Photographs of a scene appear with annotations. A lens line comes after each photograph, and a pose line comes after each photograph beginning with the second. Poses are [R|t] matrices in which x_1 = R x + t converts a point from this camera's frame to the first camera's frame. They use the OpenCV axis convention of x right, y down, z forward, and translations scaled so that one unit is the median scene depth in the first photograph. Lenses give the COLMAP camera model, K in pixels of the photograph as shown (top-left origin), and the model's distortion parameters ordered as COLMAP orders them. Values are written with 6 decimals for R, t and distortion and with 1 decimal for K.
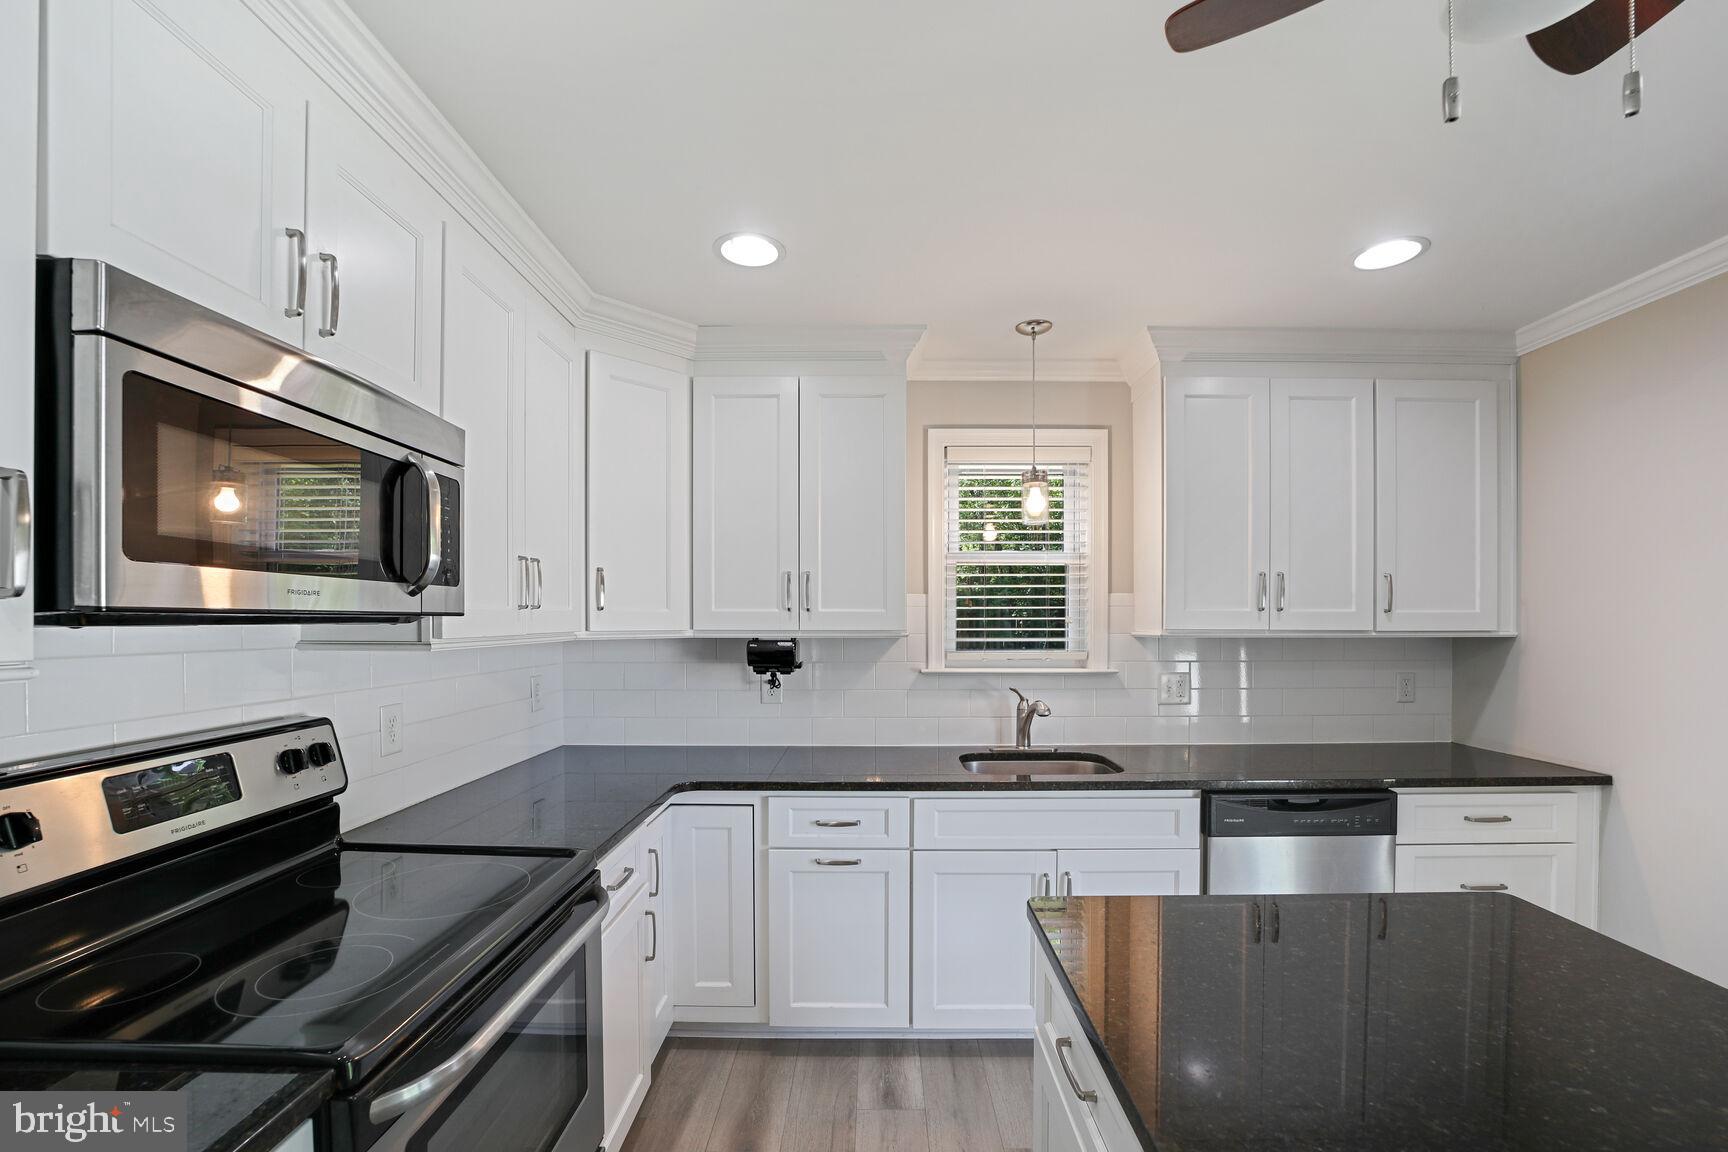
lens RADIAL K [[733.7, 0, 864.5], [0, 733.7, 616.0], [0, 0, 1]] dist [-0.020074, 0.000257]
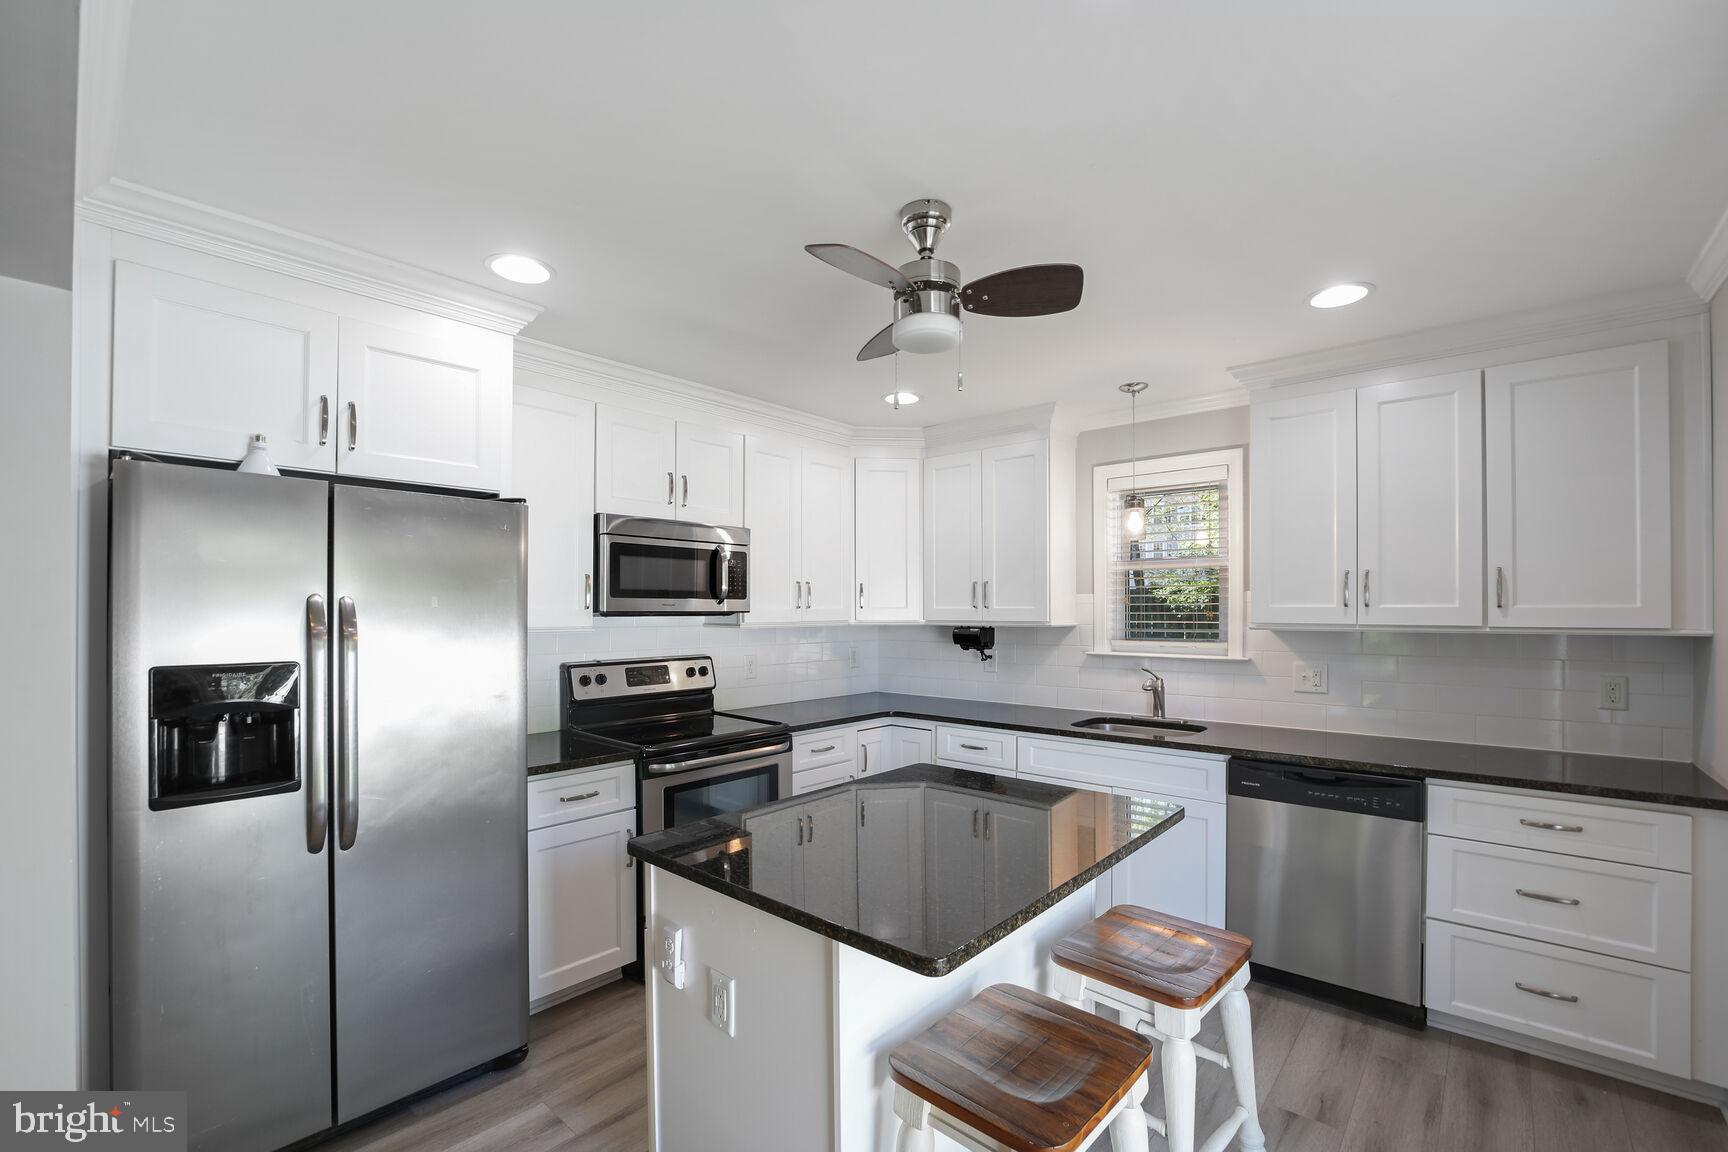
lens RADIAL K [[734.4, 0, 864.0], [0, 734.4, 576.0], [0, 0, 1]] dist [0.000852, 0.000081]
pose [[0.759161, -0.031281, -0.650151, 0.788435], [0.003637, 0.999033, -0.043821, -0.007681], [0.650893, 0.030903, 0.758540, -0.318897]]
